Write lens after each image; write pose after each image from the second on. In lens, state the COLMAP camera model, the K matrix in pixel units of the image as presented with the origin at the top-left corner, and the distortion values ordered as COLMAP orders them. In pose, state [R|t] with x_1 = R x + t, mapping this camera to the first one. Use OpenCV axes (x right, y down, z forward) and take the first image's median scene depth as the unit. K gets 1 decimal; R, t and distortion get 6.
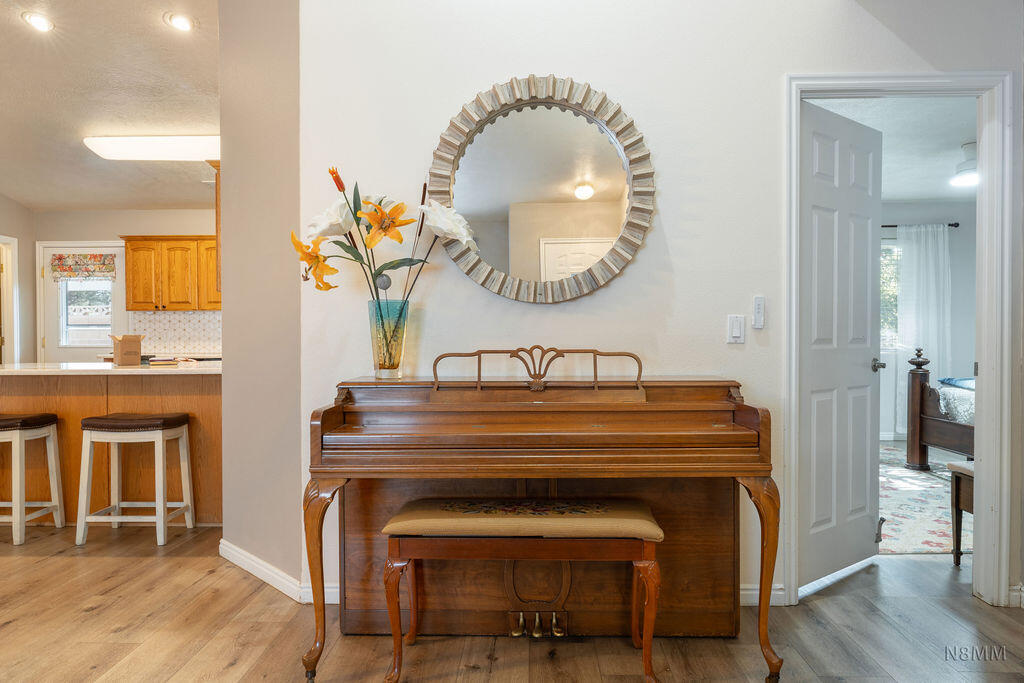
lens RADIAL K [[703.0, 0, 515.5], [0, 703.0, 345.4], [0, 0, 1]] dist [0.009761, 0.001165]
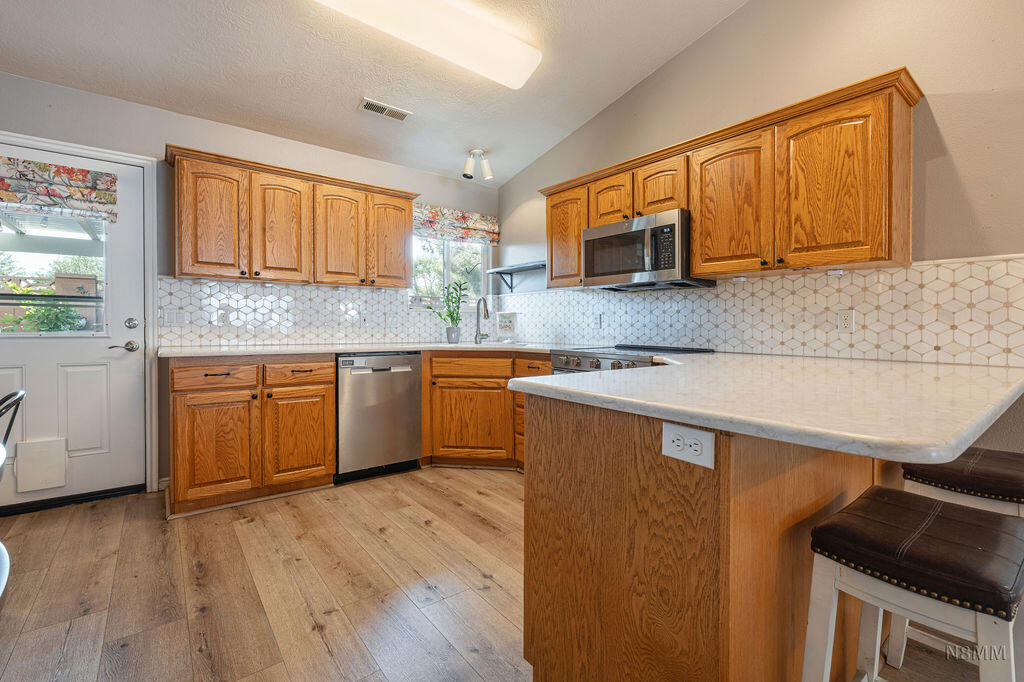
lens RADIAL K [[451.0, 0, 518.8], [0, 451.0, 332.3], [0, 0, 1]] dist [0.001070, 0.000438]
pose [[0.765610, 0.001507, 0.643303, -1.457380], [-0.000535, 0.999998, -0.001705, -0.001439], [-0.643304, 0.000962, 0.765610, 1.334637]]
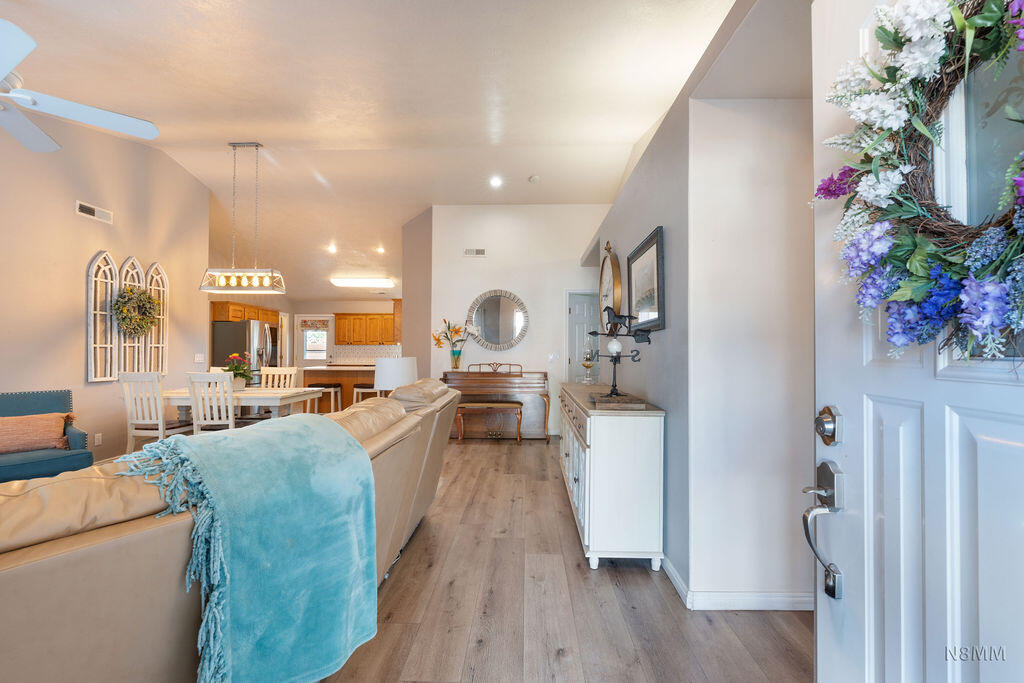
lens RADIAL K [[451.0, 0, 531.4], [0, 451.0, 342.7], [0, 0, 1]] dist [0.001070, 0.000438]
pose [[0.999091, 0.007719, 0.041931, 0.116121], [-0.006453, 0.999522, -0.030246, -0.033002], [-0.042145, 0.029948, 0.998663, -1.384591]]
